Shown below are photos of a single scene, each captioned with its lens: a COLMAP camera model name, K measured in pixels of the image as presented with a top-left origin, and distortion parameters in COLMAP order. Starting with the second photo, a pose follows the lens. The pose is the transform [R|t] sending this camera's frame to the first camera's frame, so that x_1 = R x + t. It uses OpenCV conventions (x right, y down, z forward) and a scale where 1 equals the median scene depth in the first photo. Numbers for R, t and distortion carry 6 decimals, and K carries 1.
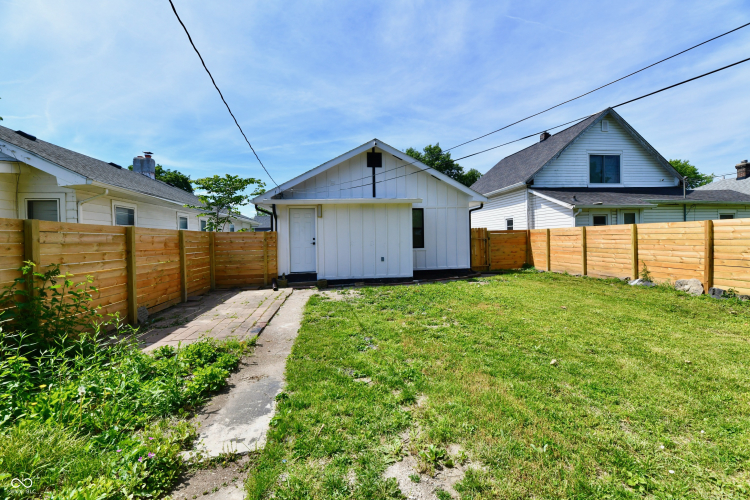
lens RADIAL K [[308.5, 0, 378.7], [0, 308.5, 241.5], [0, 0, 1]] dist [-0.005390, -0.000678]
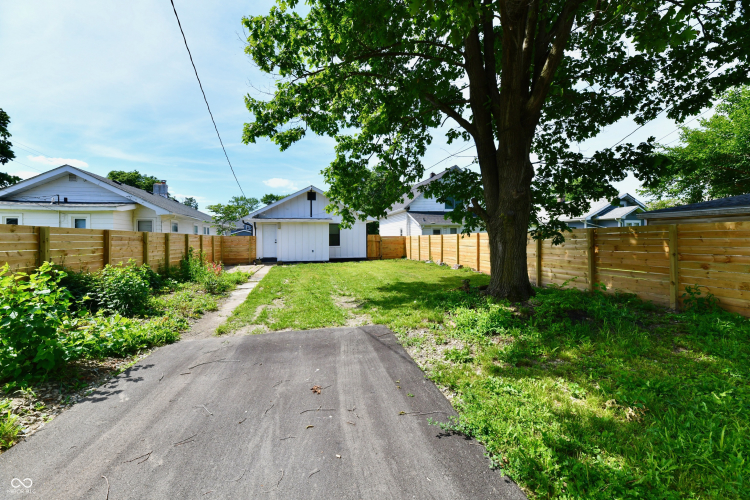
lens RADIAL K [[308.5, 0, 378.7], [0, 308.5, 241.5], [0, 0, 1]] dist [-0.005390, -0.000678]
pose [[0.994713, 0.011430, 0.102060, 0.203883], [-0.010842, 0.999921, -0.006317, 0.004351], [-0.102124, 0.005177, 0.994758, -0.855486]]
